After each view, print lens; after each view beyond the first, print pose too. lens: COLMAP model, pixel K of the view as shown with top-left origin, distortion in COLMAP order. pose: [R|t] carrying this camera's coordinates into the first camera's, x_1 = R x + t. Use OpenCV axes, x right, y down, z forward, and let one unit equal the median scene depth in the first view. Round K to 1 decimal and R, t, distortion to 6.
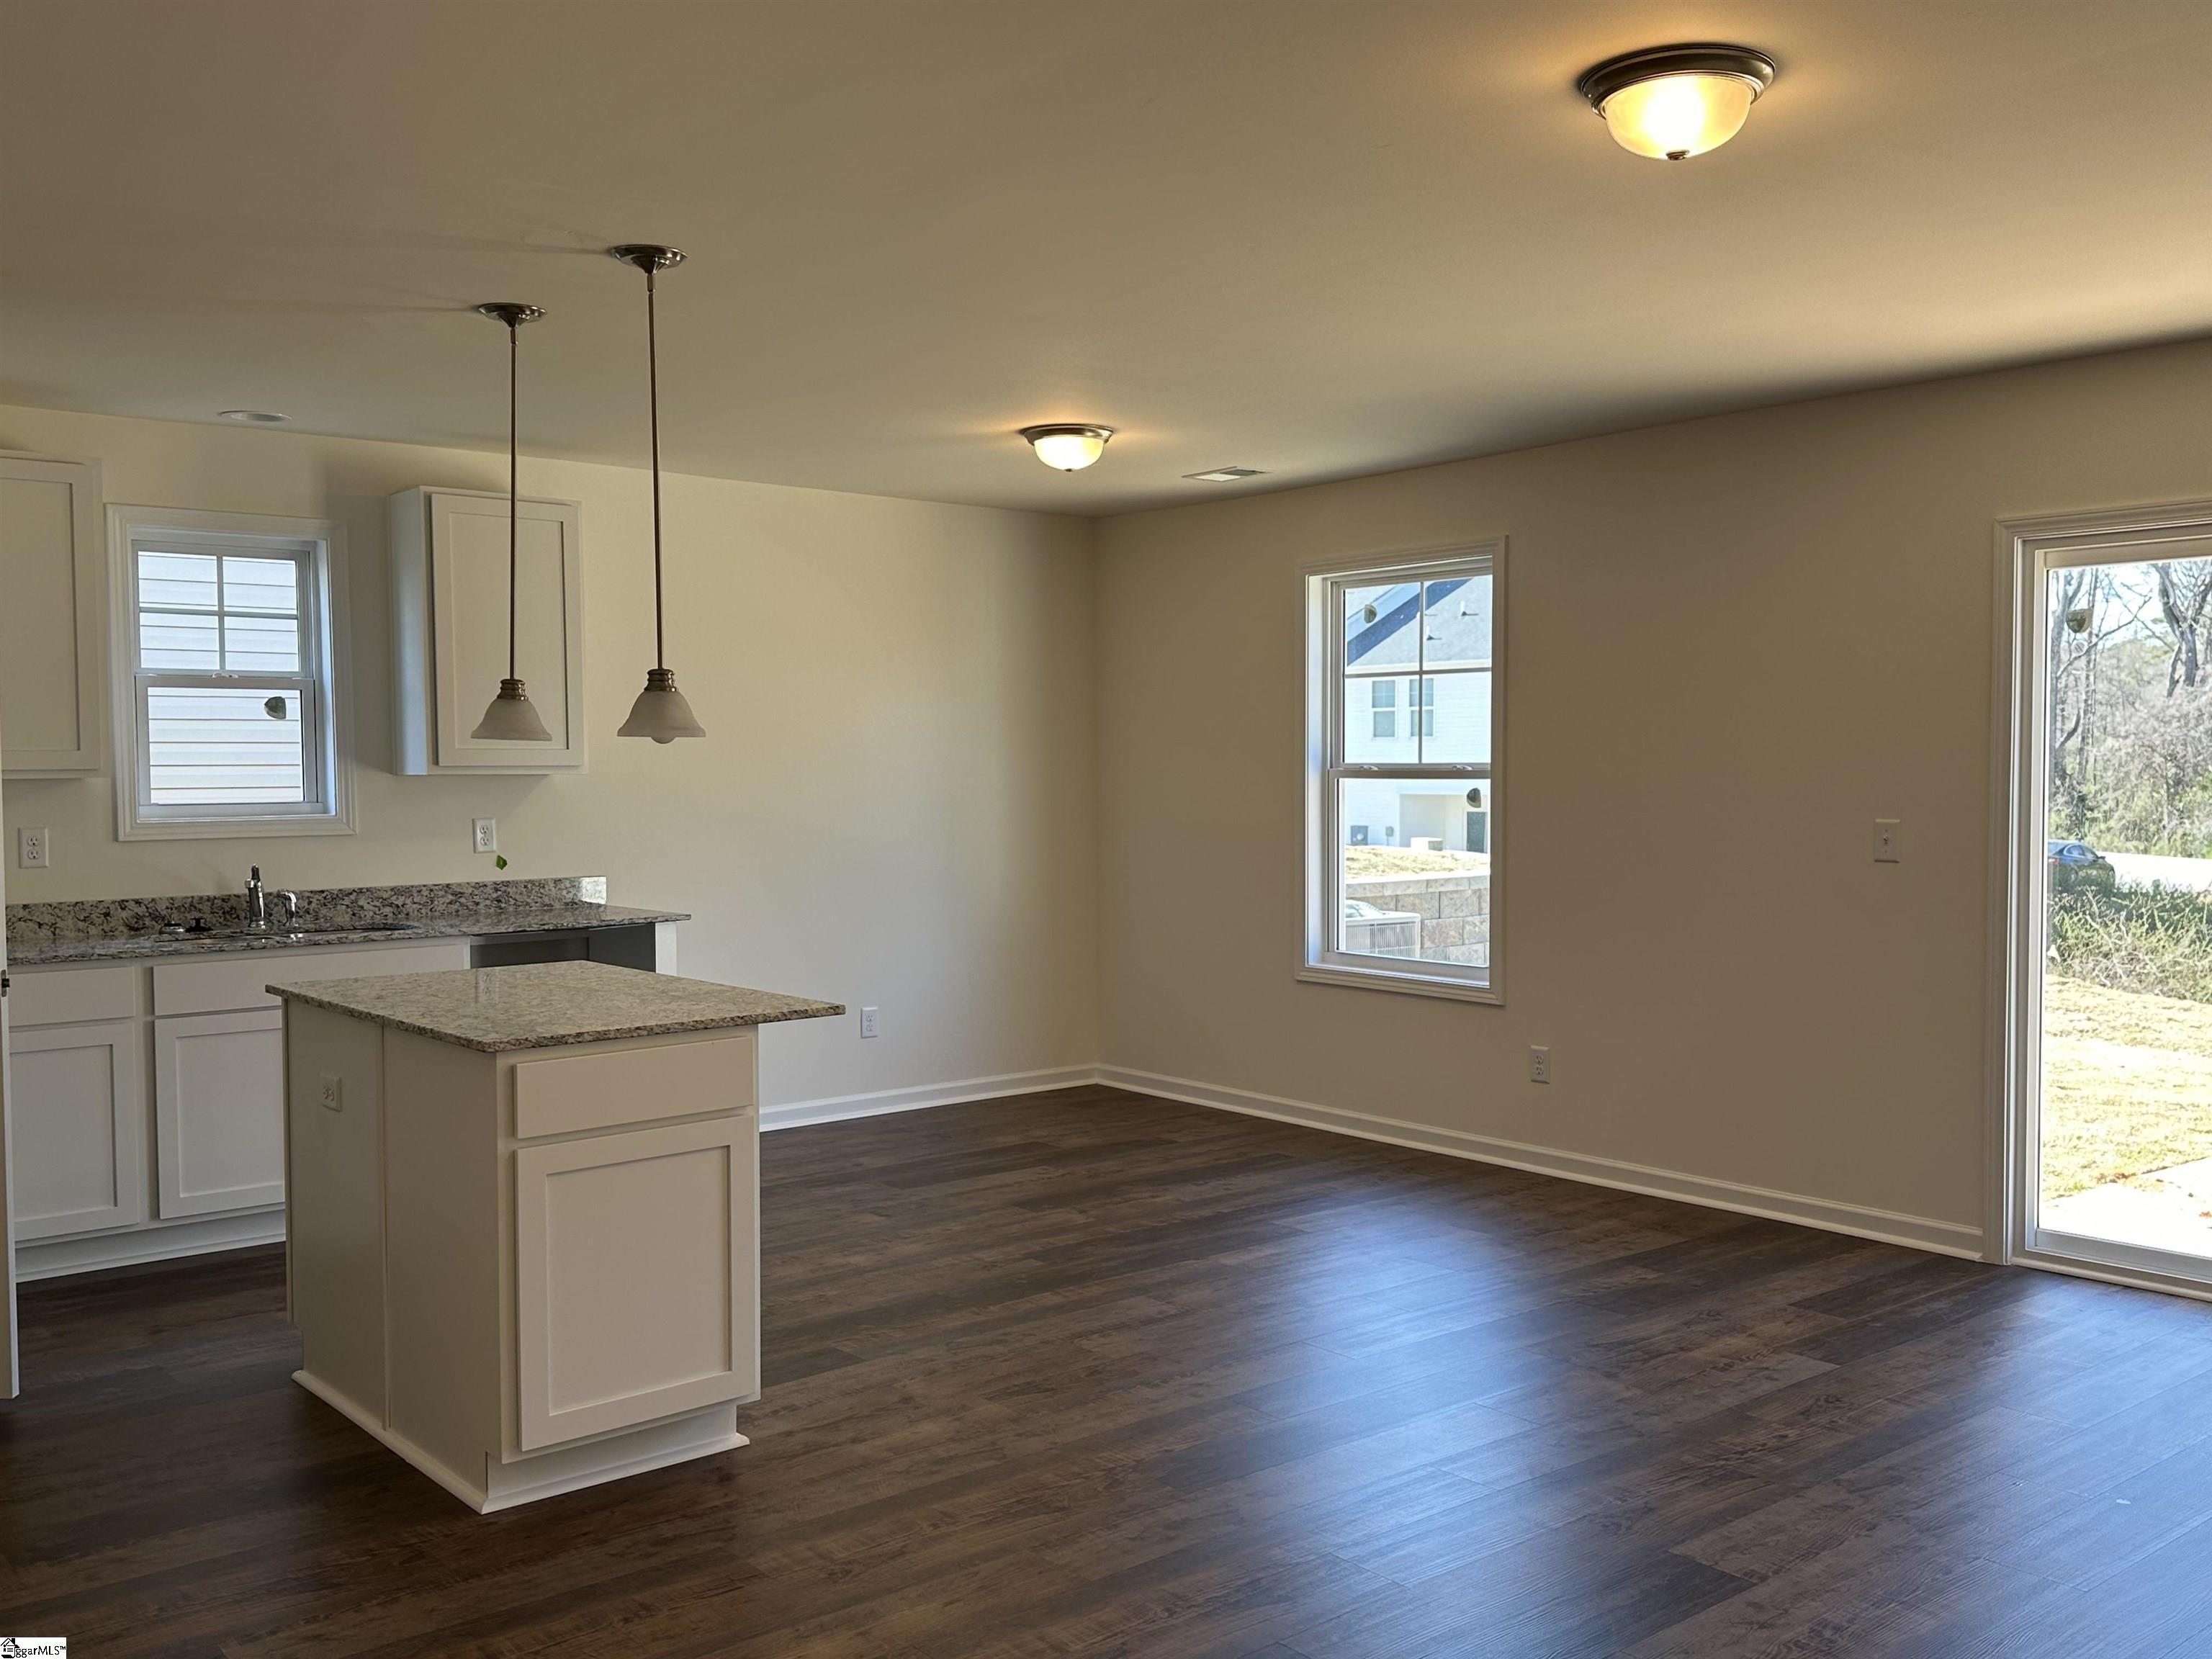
lens RADIAL K [[1945.5, 0, 1126.7], [0, 1945.5, 836.7], [0, 0, 1]] dist [0.131559, -0.195752]
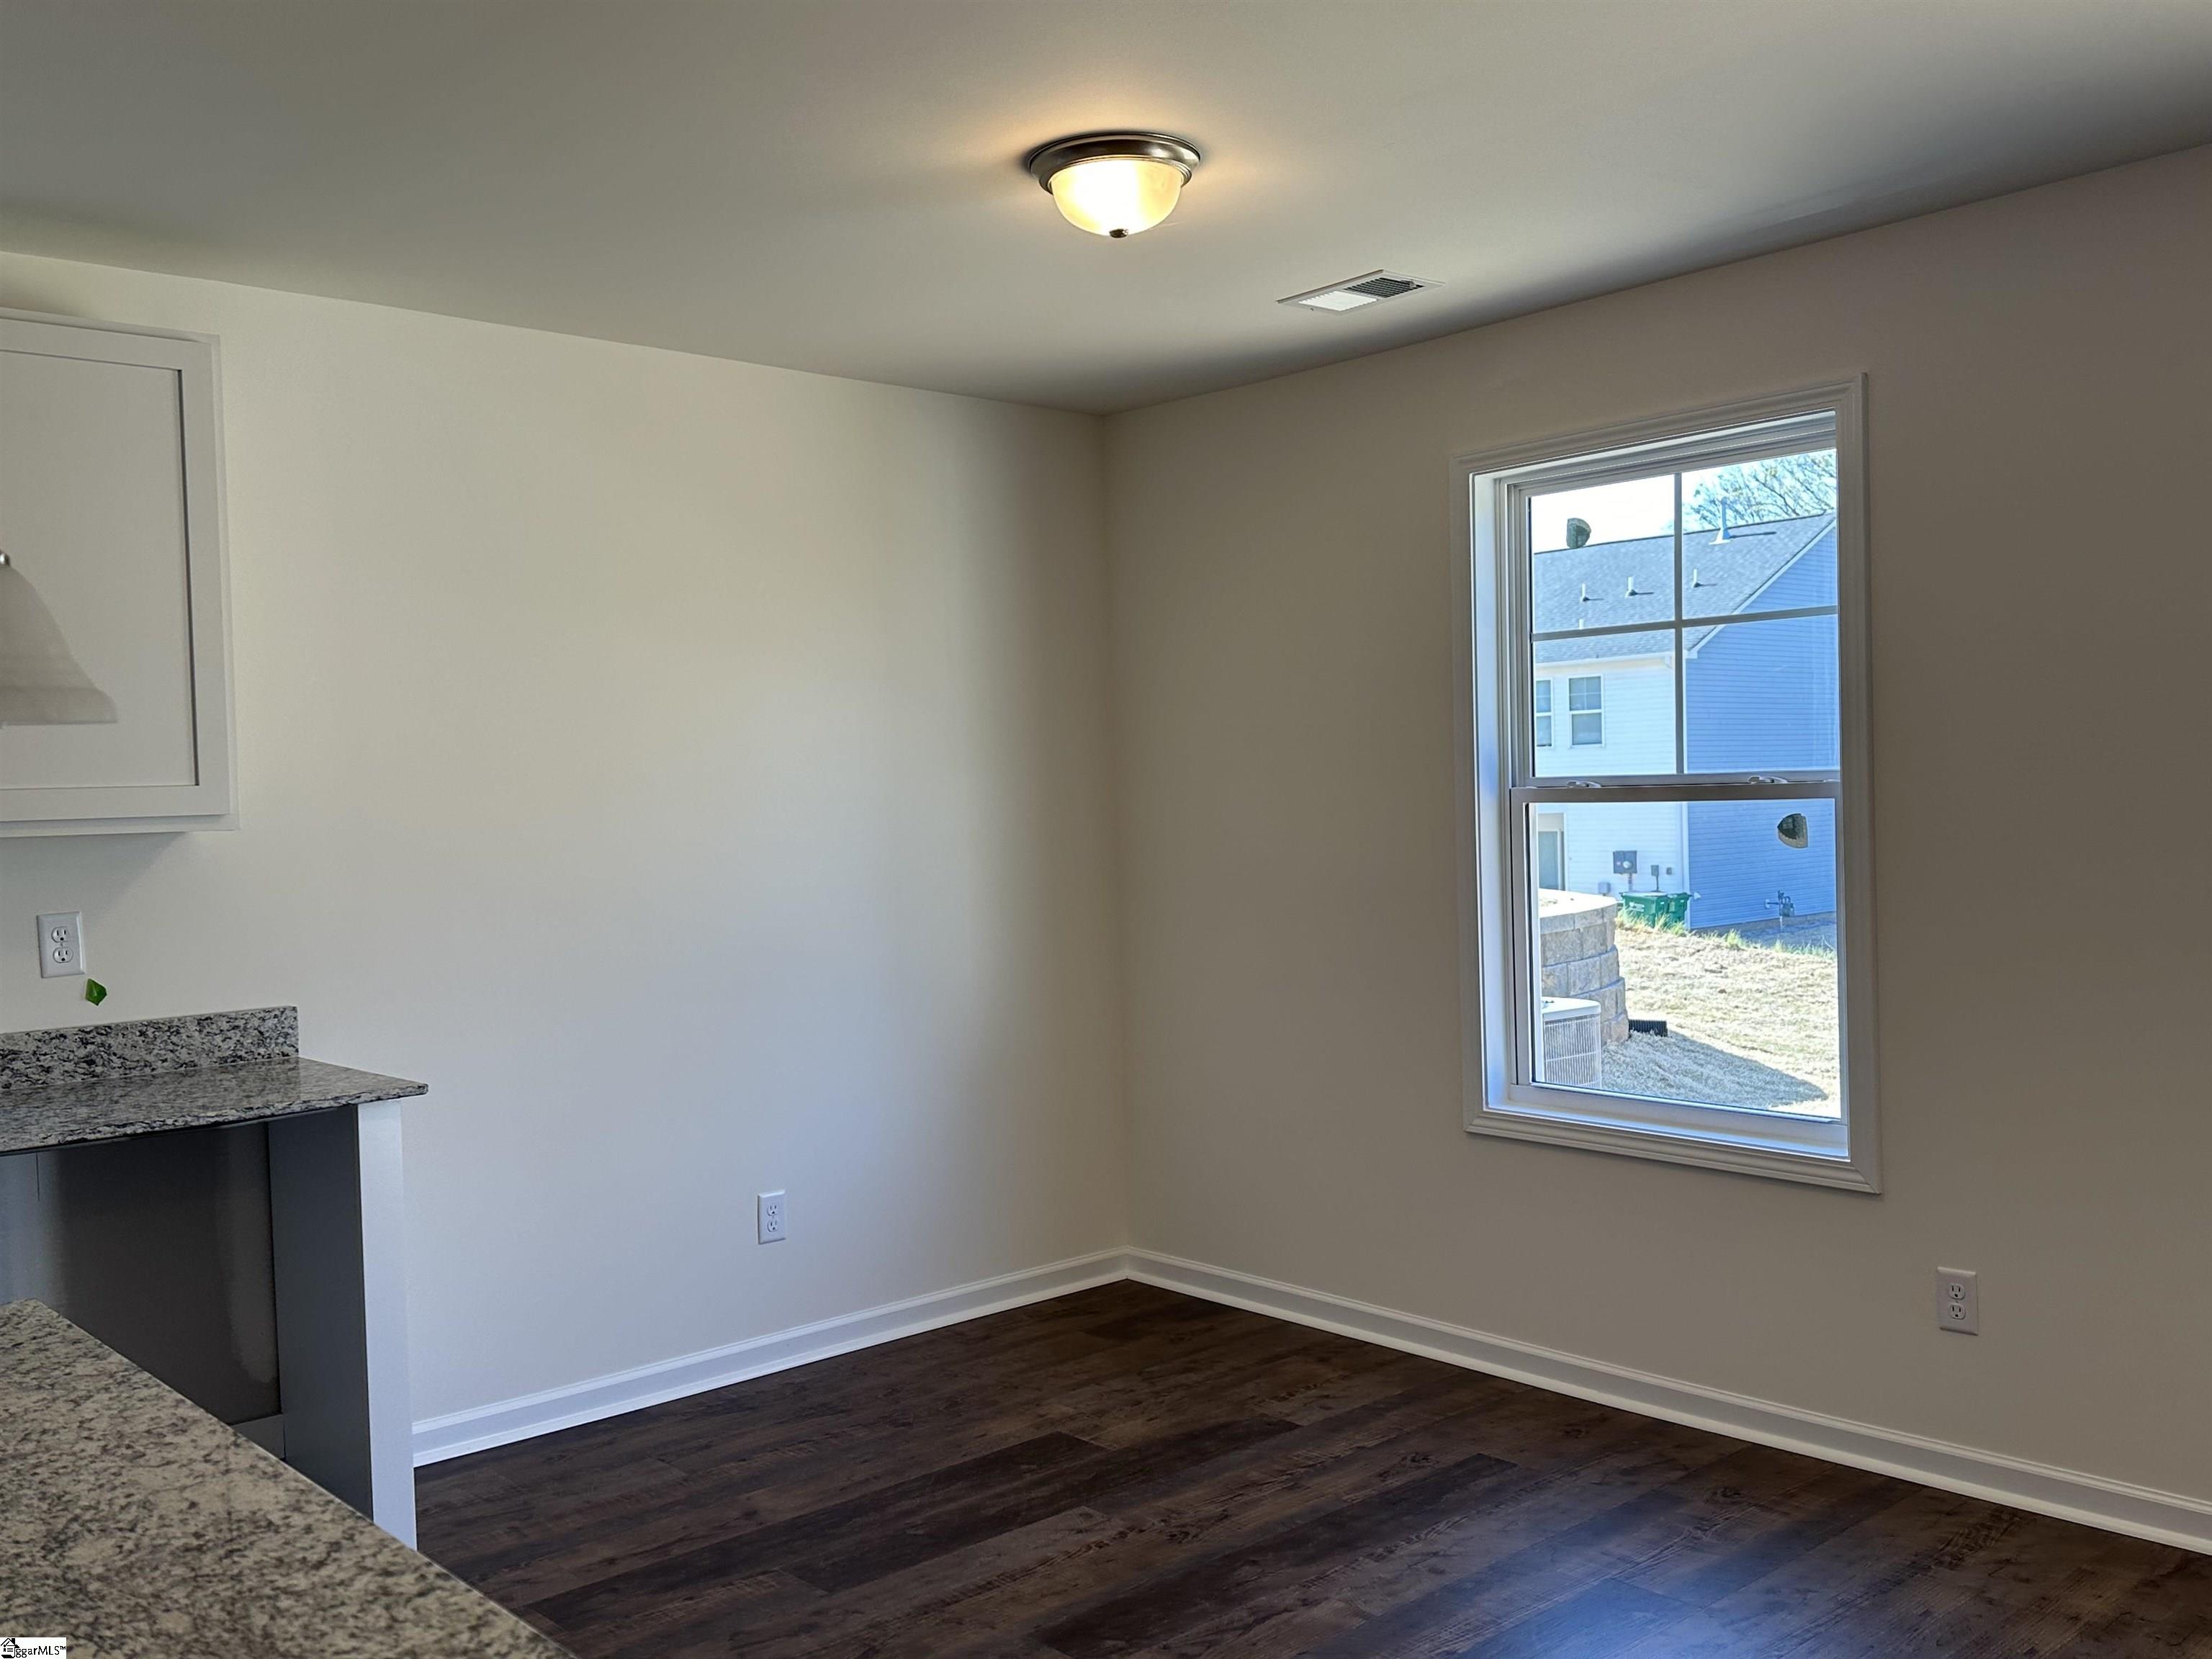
lens RADIAL K [[1945.5, 0, 1107.7], [0, 1945.5, 828.8], [0, 0, 1]] dist [0.131559, -0.195752]
pose [[0.999281, -0.024383, 0.029022, -0.045536], [0.024834, 0.999575, -0.015284, -0.016987], [-0.028637, 0.015994, 0.999462, 0.417830]]
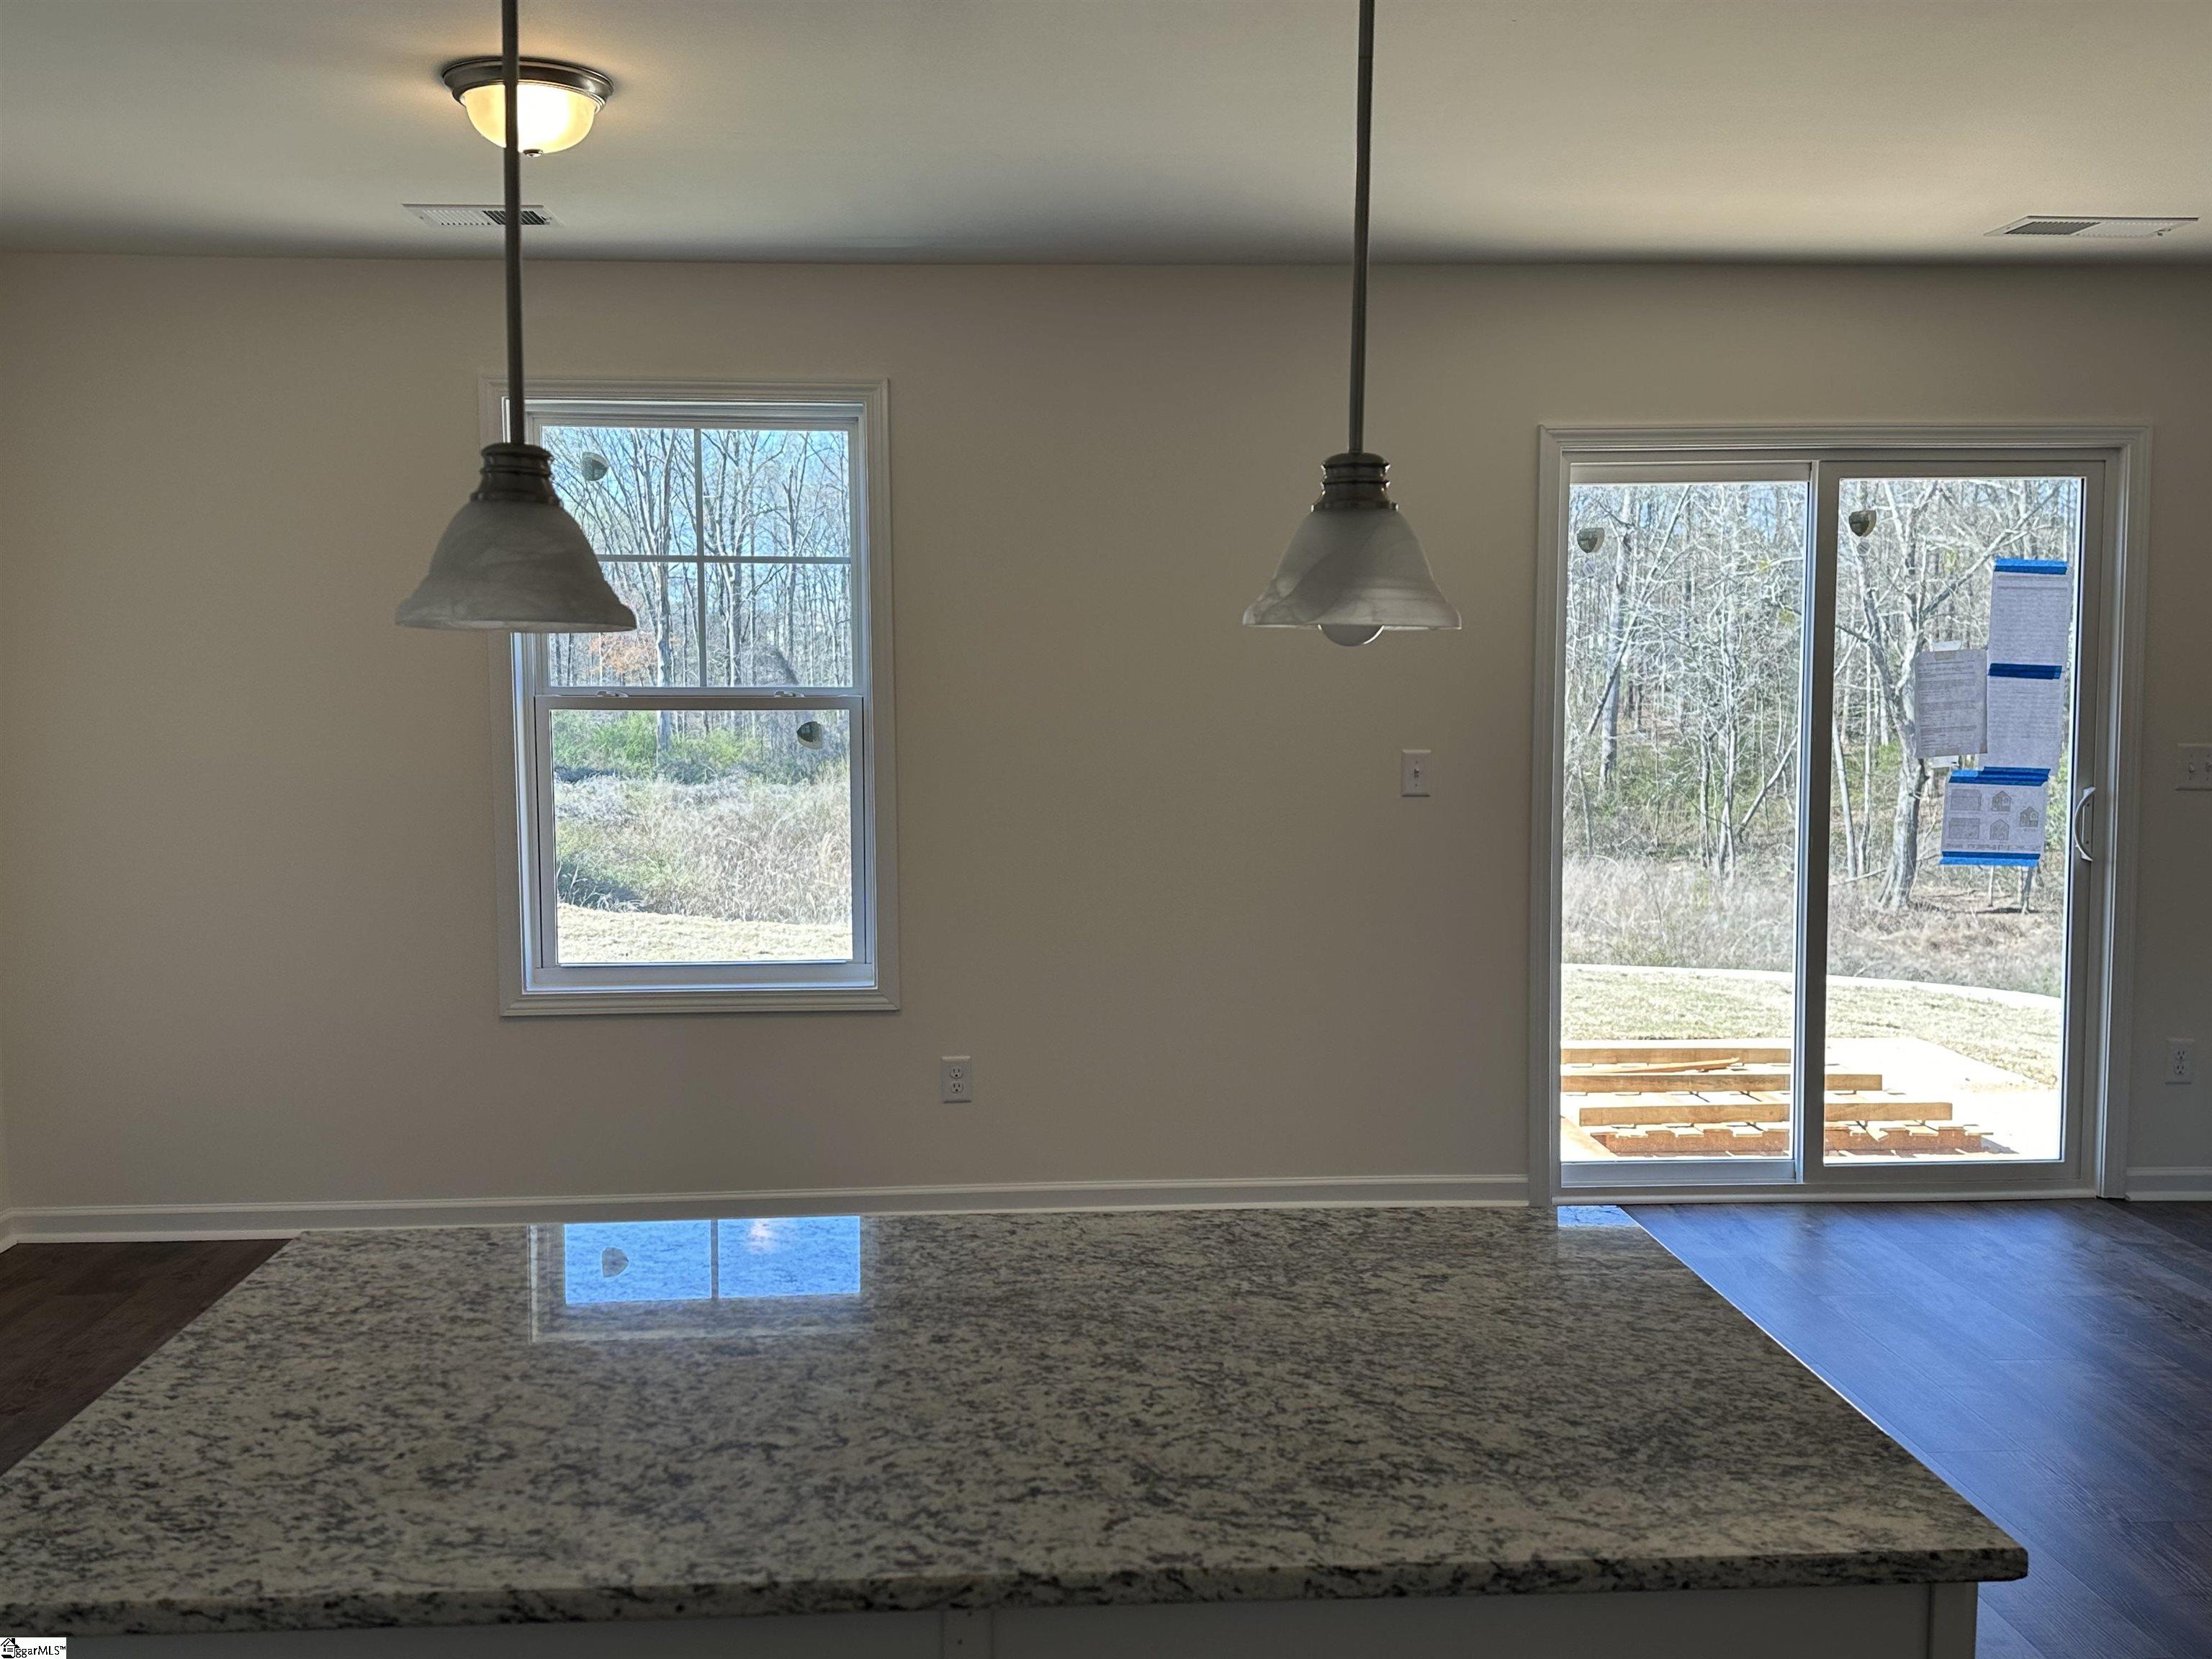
lens RADIAL K [[1945.5, 0, 1118.1], [0, 1945.5, 843.8], [0, 0, 1]] dist [0.131559, -0.195752]
pose [[0.604458, -0.076594, 0.792947, -0.339428], [0.032652, 0.996913, 0.071406, -0.028105], [-0.795968, -0.017270, 0.605092, 0.468595]]
